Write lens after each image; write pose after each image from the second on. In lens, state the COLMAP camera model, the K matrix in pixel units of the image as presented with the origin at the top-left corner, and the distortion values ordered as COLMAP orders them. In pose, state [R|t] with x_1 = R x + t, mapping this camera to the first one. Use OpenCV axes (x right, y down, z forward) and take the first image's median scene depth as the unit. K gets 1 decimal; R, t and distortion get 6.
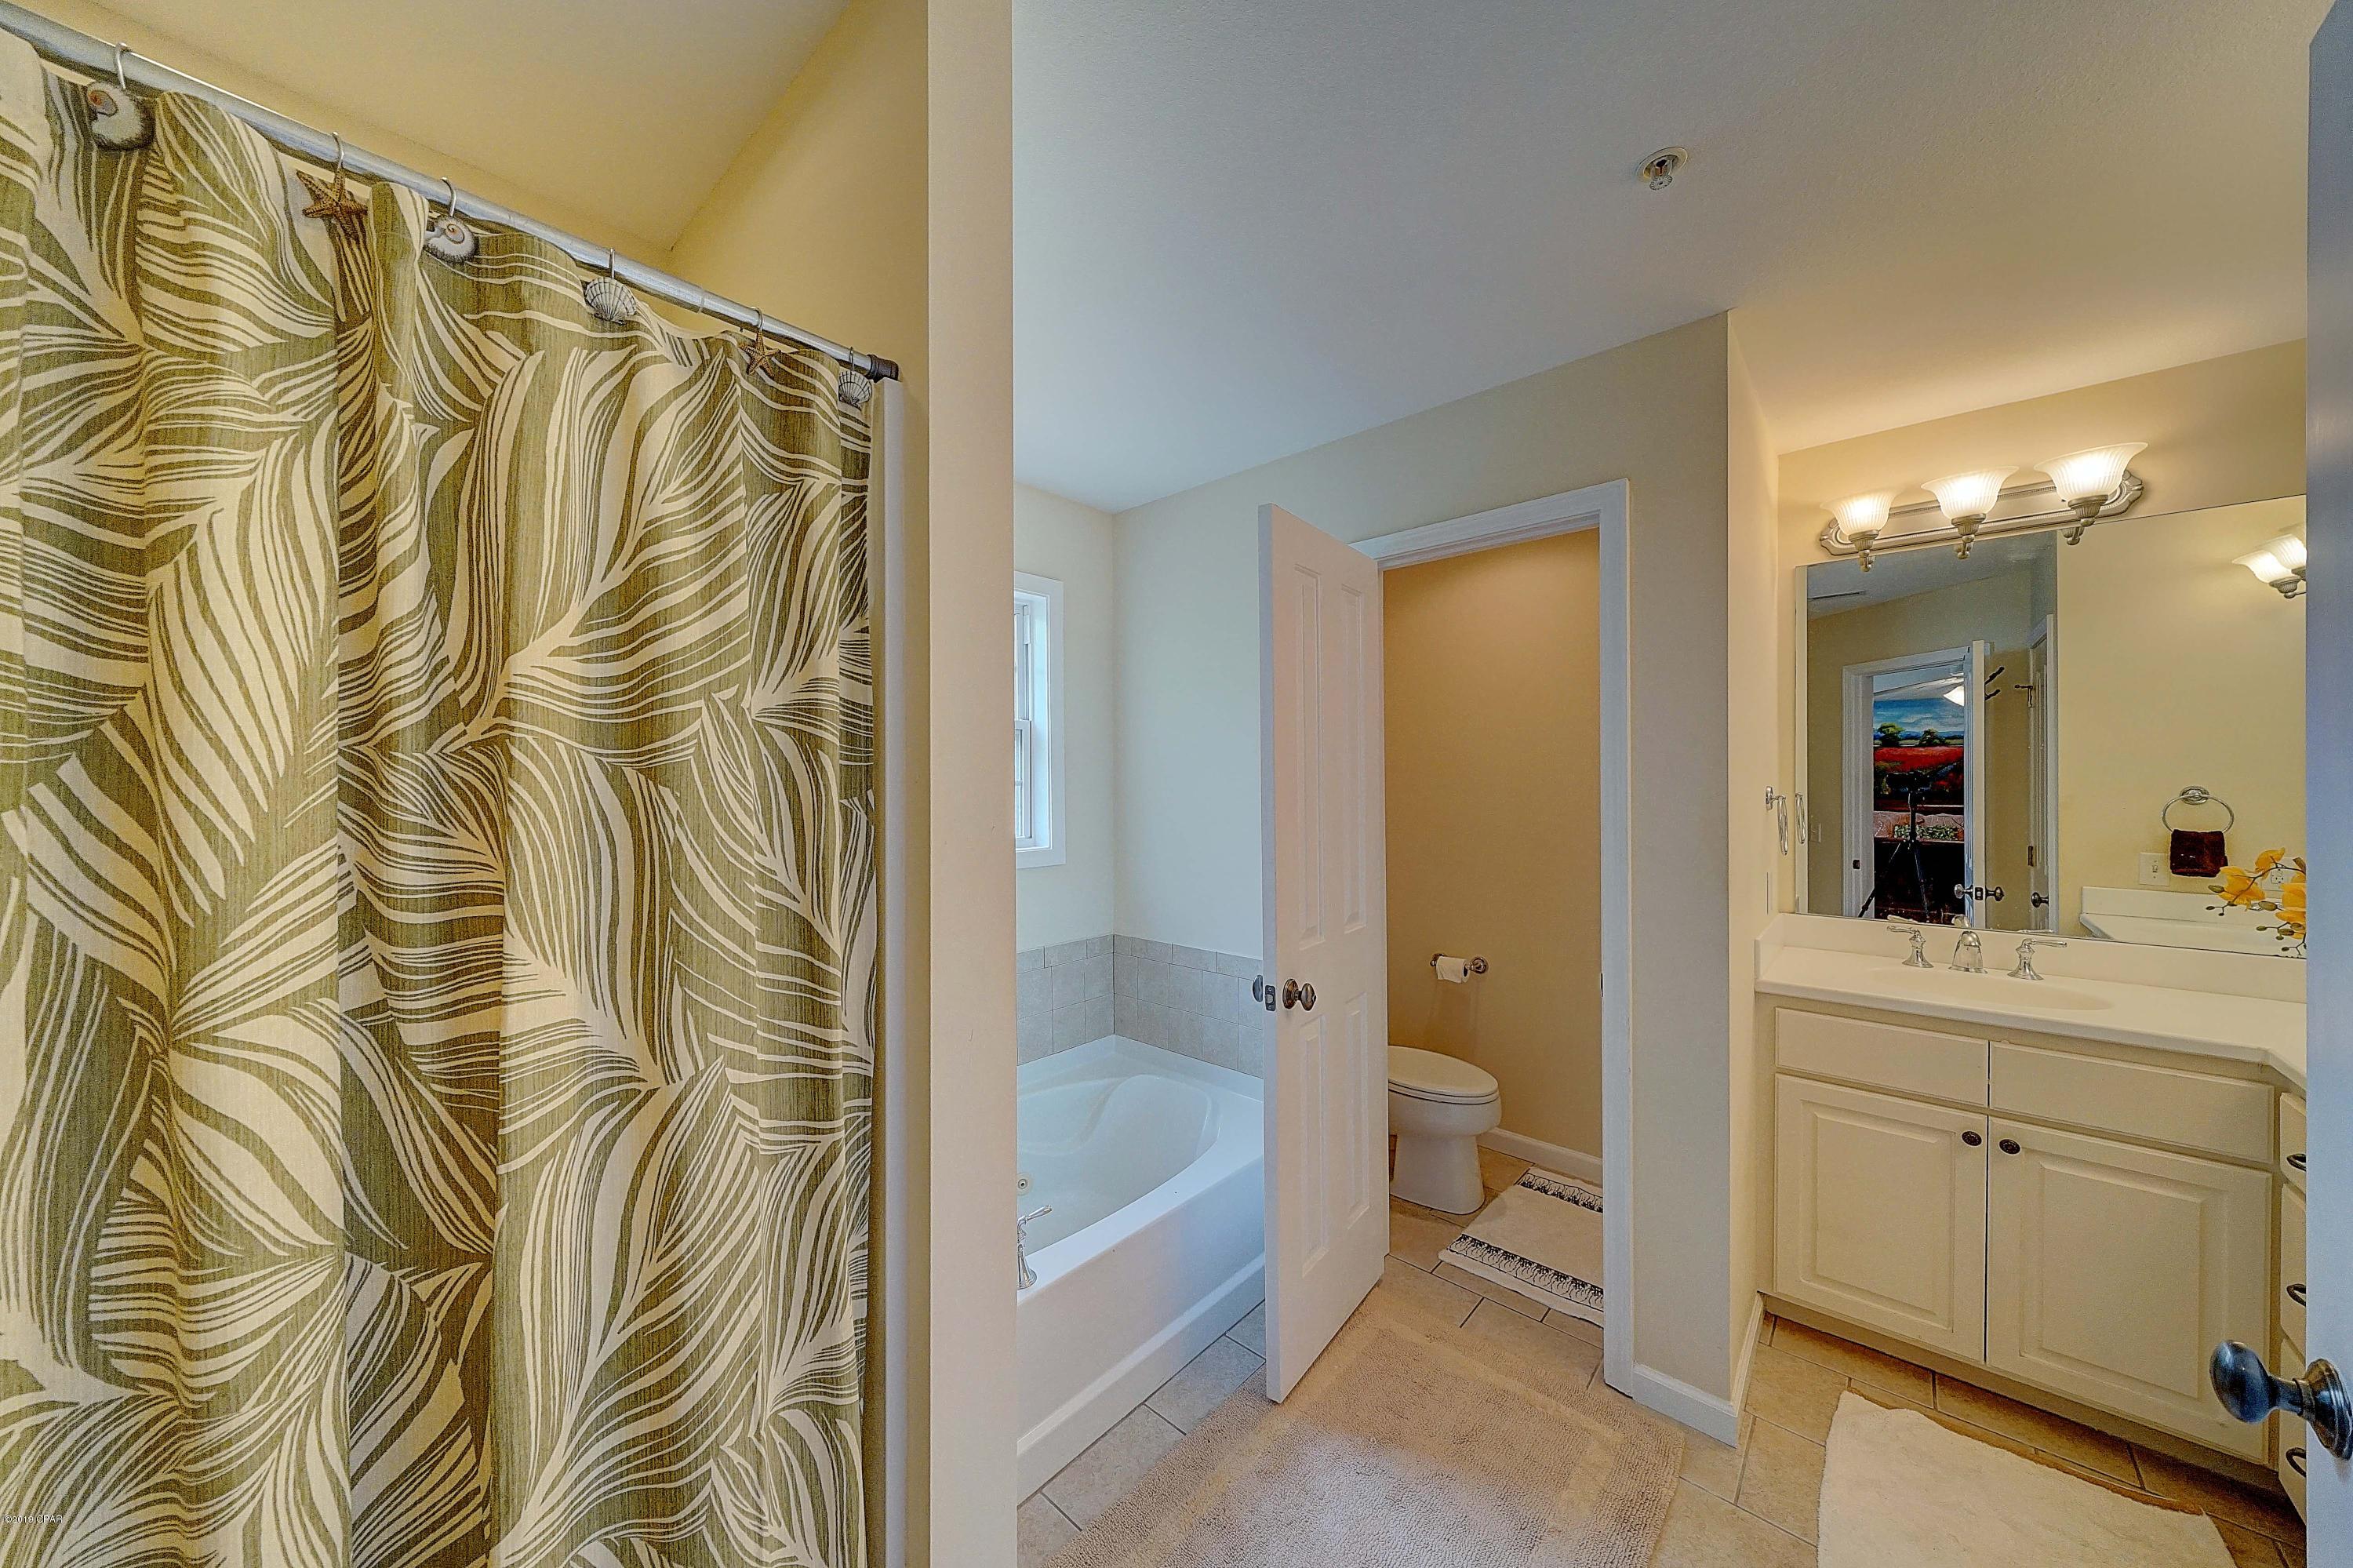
lens RADIAL K [[800.0, 0, 1179.3], [0, 800.0, 784.8], [0, 0, 1]] dist [0.001142, -0.000403]
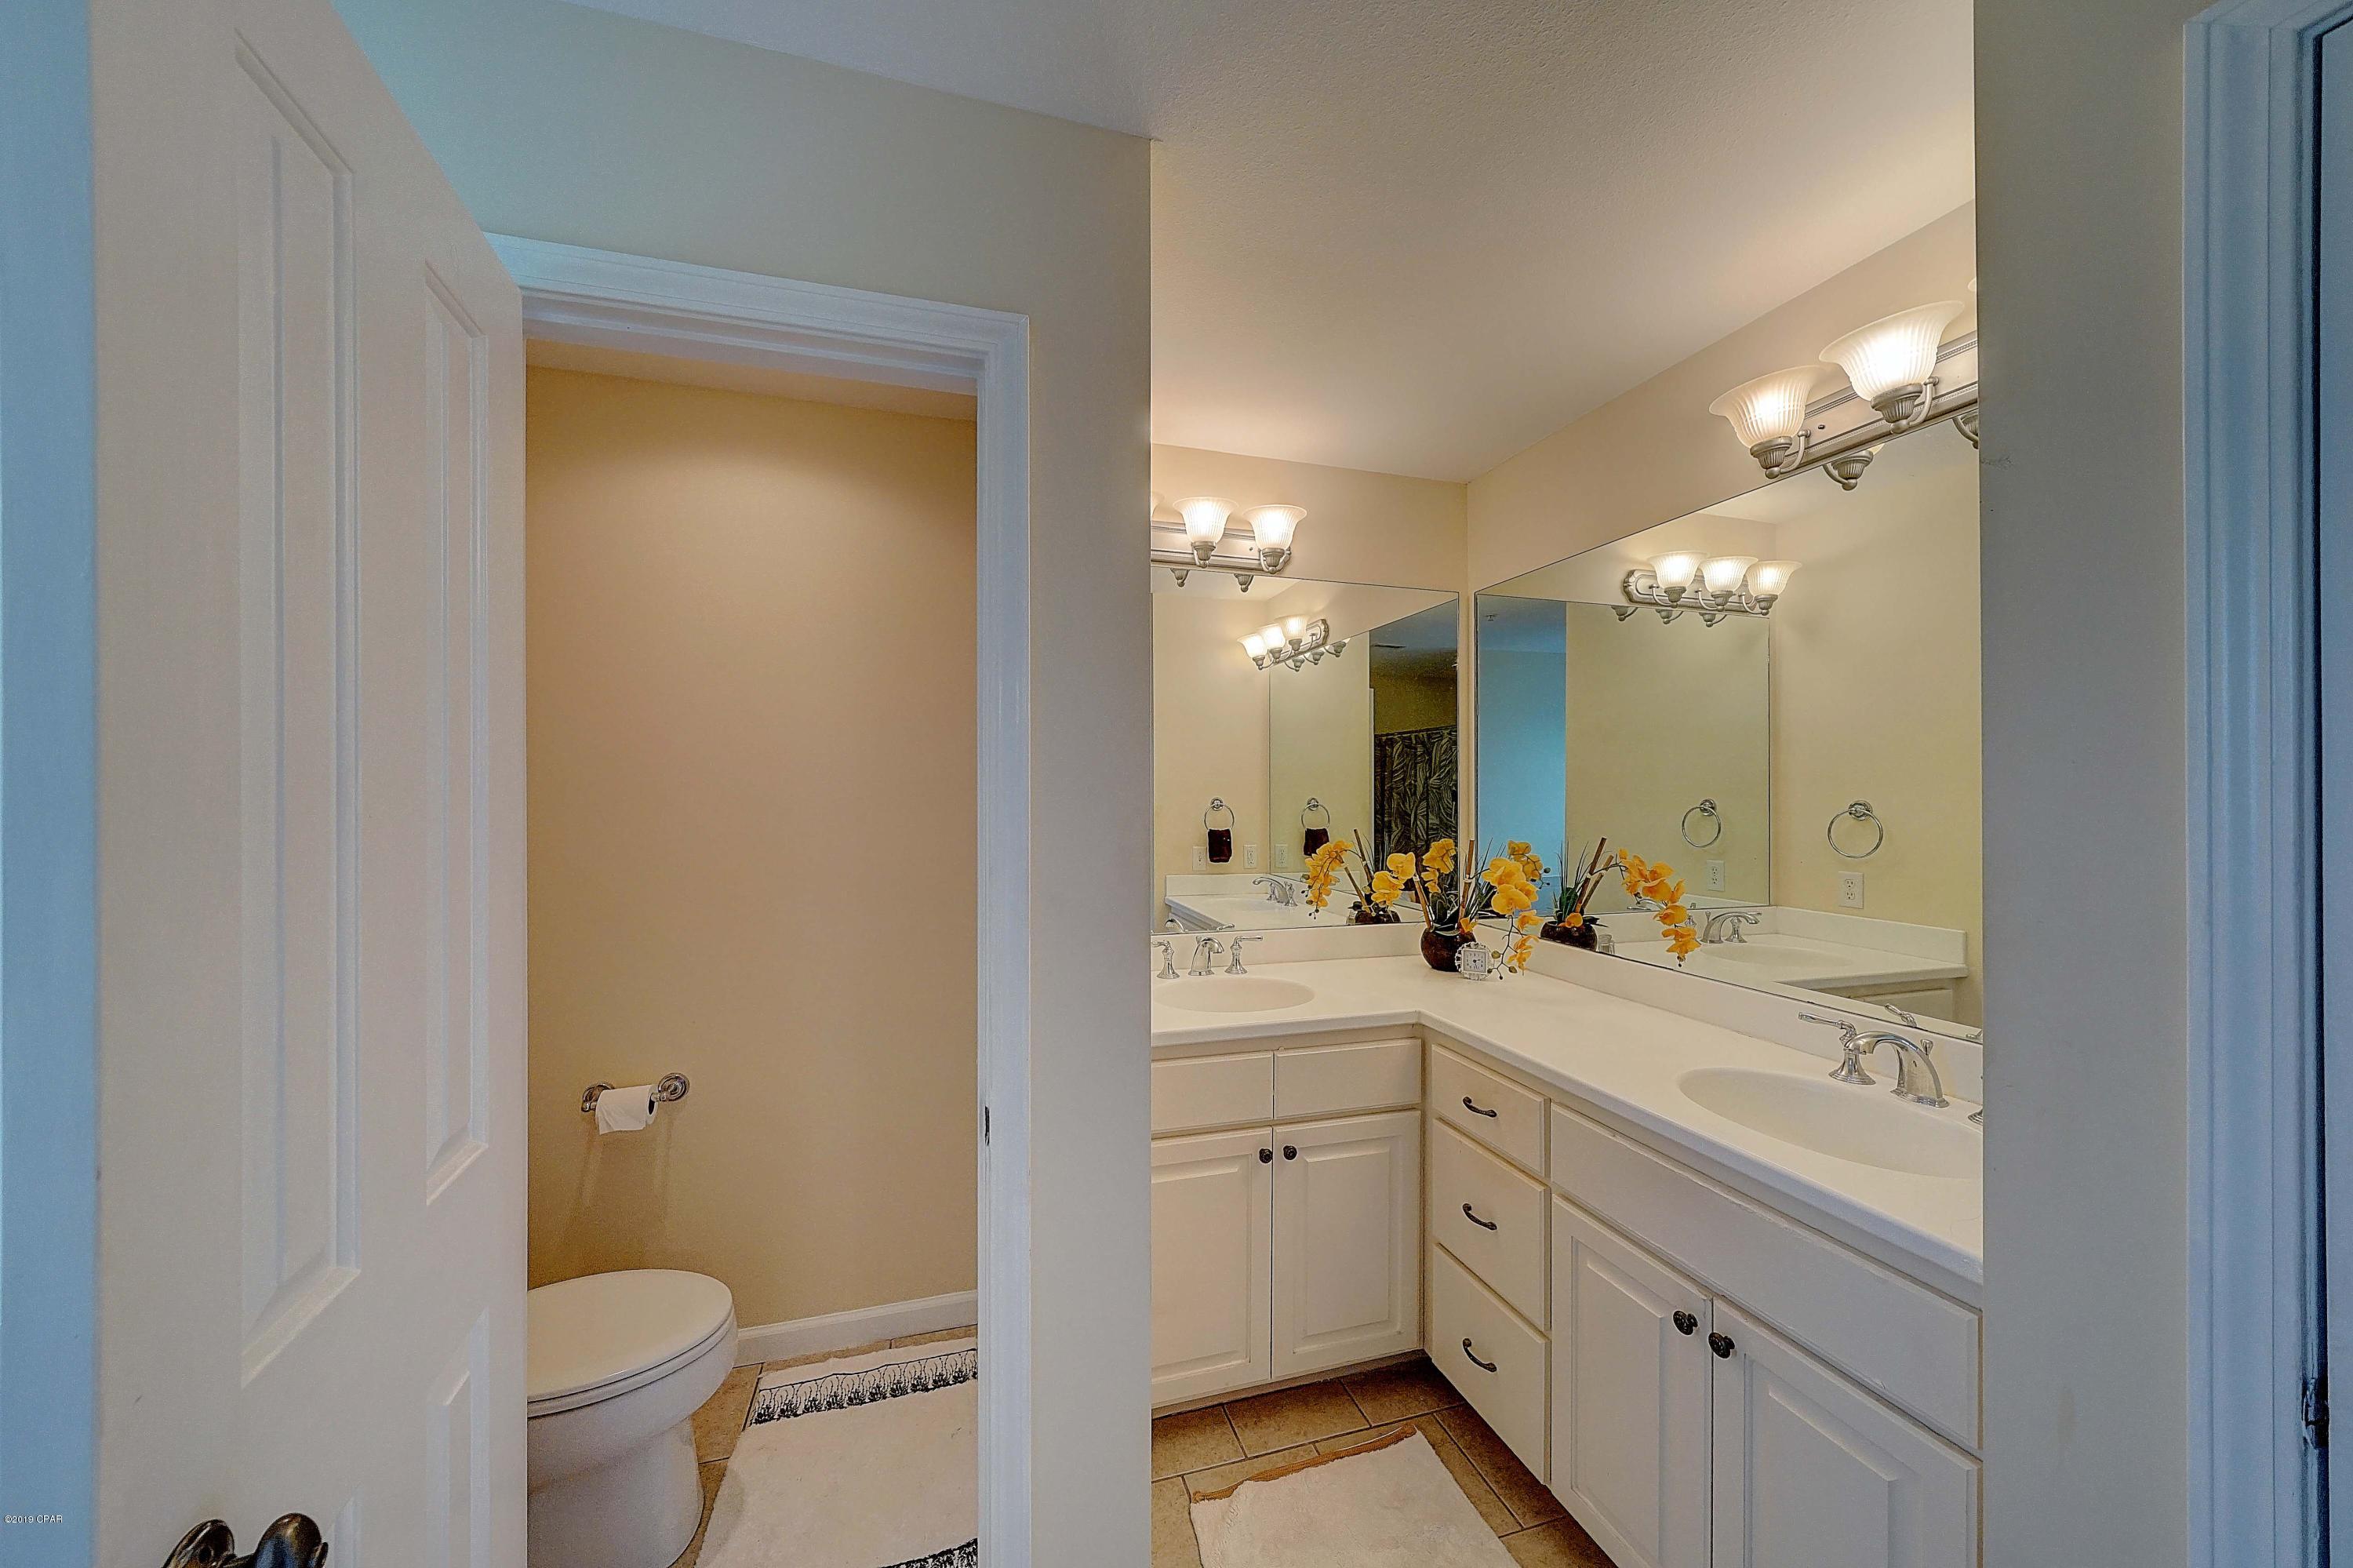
lens RADIAL K [[800.0, 0, 1165.0], [0, 800.0, 783.1], [0, 0, 1]] dist [0.001142, -0.000403]
pose [[0.534718, 0.012744, 0.844935, 0.069715], [0.000912, 0.999877, -0.015658, -0.002248], [-0.845030, 0.009143, 0.534640, 0.479949]]
